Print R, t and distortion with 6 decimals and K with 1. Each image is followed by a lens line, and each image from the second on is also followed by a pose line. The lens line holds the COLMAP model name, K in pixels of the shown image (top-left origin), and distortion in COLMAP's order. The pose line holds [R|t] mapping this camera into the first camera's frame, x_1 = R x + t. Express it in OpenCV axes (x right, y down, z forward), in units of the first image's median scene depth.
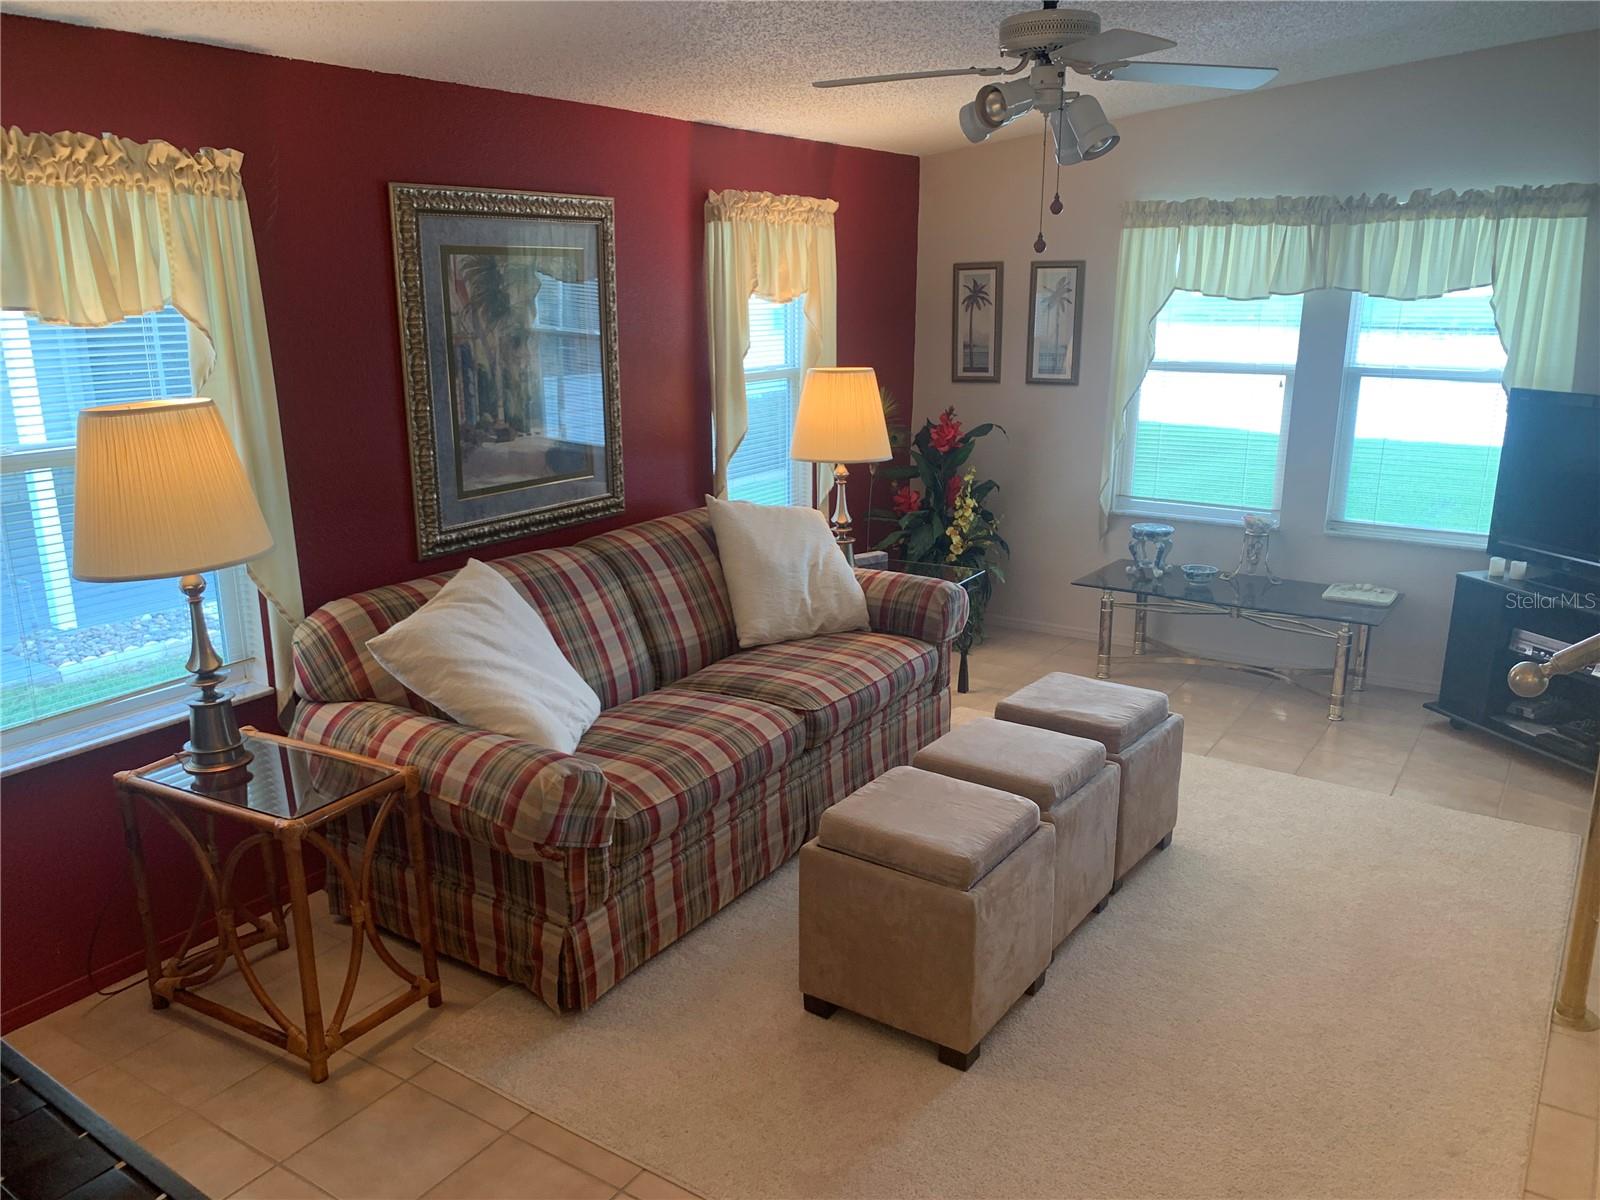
lens RADIAL K [[1203.9, 0, 842.6], [0, 1203.9, 595.0], [0, 0, 1]] dist [0.049788, -0.070816]
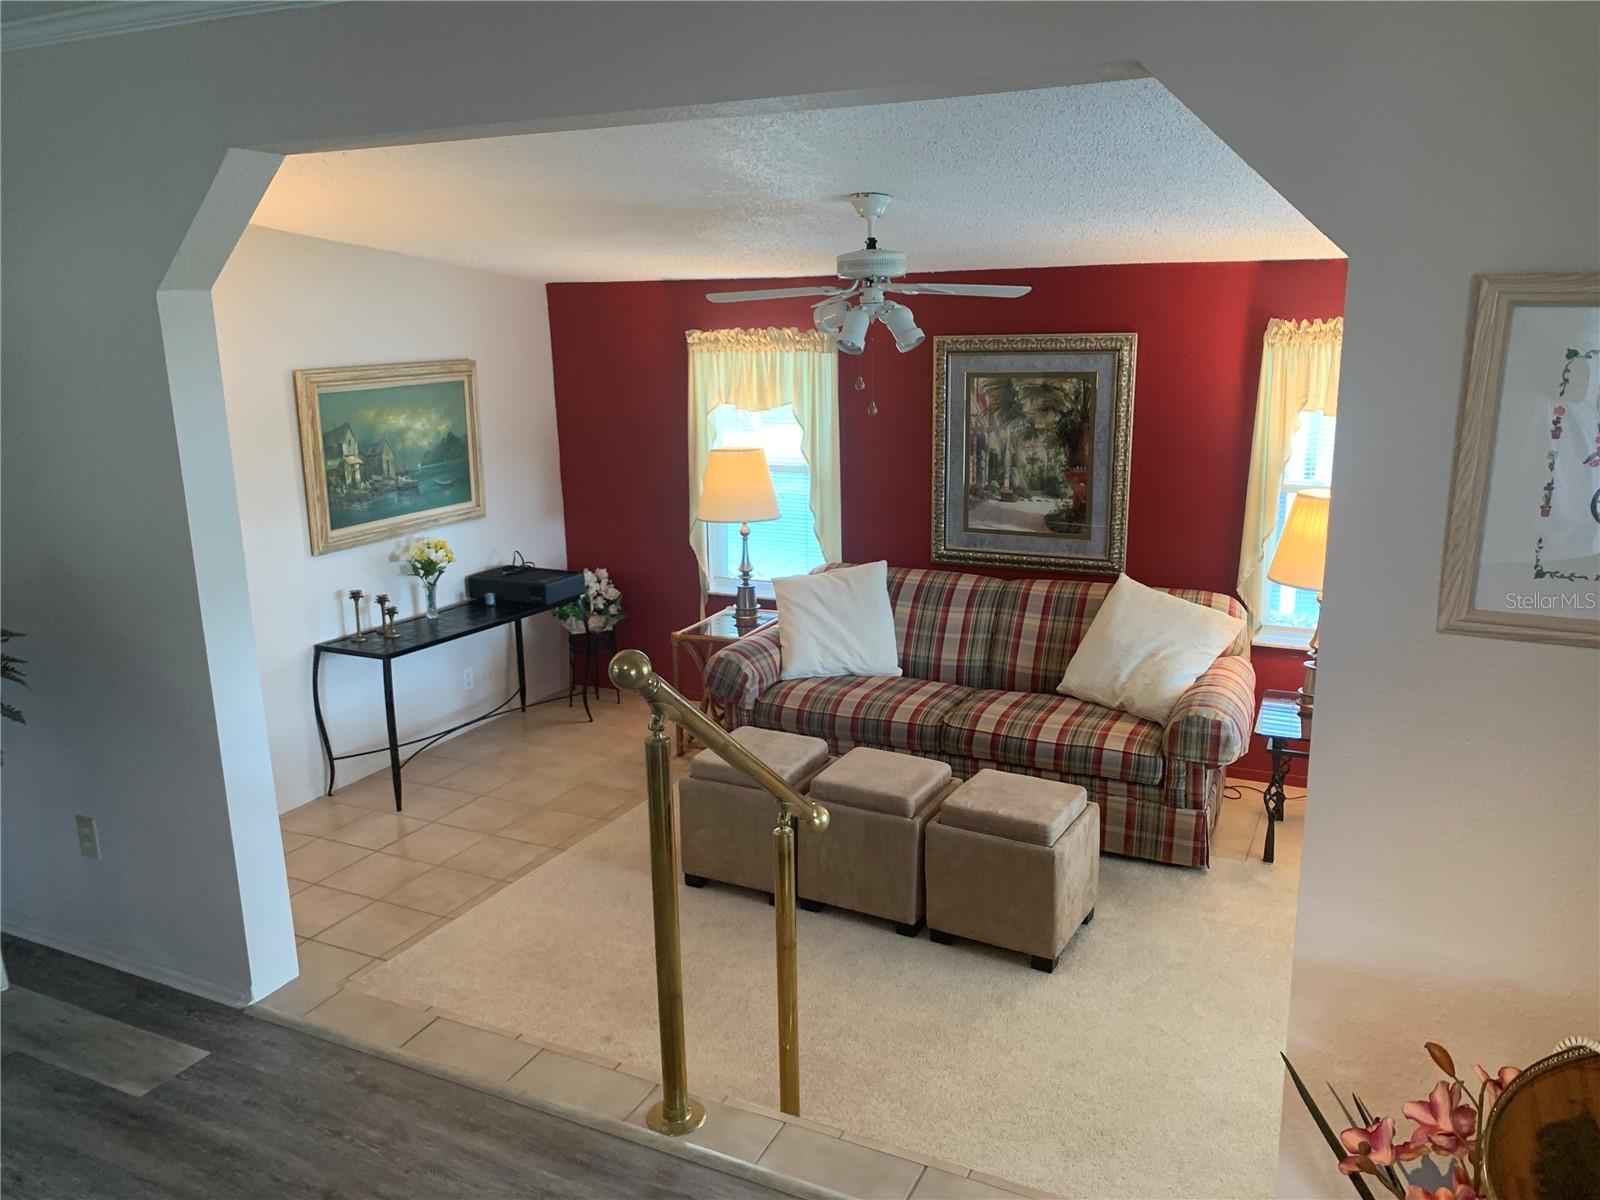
lens RADIAL K [[1203.9, 0, 822.6], [0, 1203.9, 599.0], [0, 0, 1]] dist [0.049788, -0.070816]
pose [[0.129971, 0.227286, -0.965116, 1.031931], [-0.243525, 0.950875, 0.191137, -0.219009], [0.961147, 0.210187, 0.178936, 0.499320]]
